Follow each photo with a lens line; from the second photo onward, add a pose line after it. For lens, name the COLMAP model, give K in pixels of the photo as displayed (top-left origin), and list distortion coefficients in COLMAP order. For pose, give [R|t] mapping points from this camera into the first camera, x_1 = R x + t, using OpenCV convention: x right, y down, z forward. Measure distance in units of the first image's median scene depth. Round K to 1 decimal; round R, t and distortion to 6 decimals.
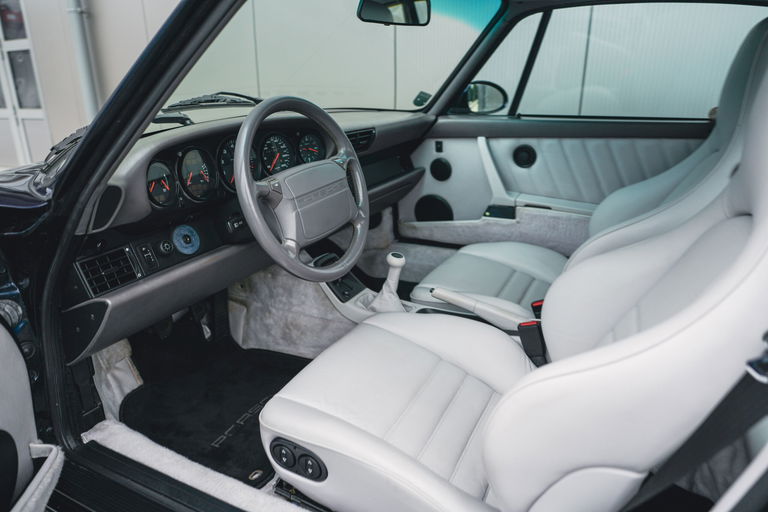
lens RADIAL K [[515.1, 0, 384.0], [0, 515.1, 256.0], [0, 0, 1]] dist [-0.001228, 0.001924]
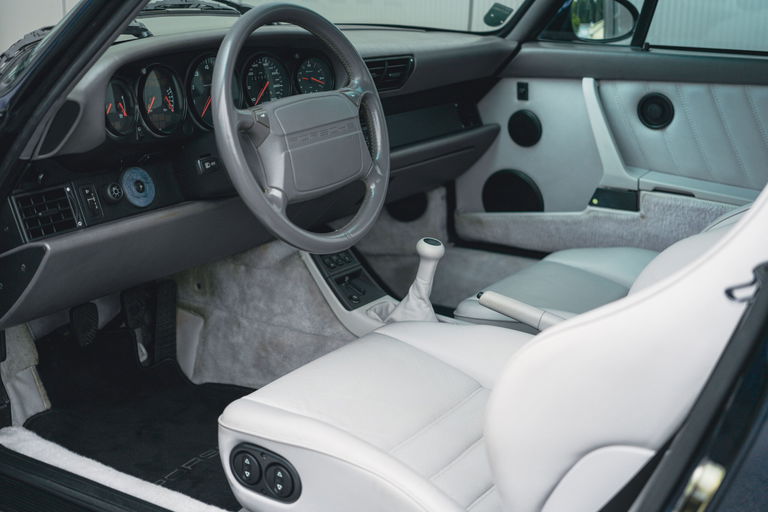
lens RADIAL K [[1028.5, 0, 384.0], [0, 1028.5, 256.0], [0, 0, 1]] dist [0.006635, -0.062066]
pose [[0.995132, 0.055918, -0.081153, 0.070450], [-0.061000, 0.996238, -0.061554, 0.100168], [0.077405, 0.066204, 0.994799, -0.326917]]
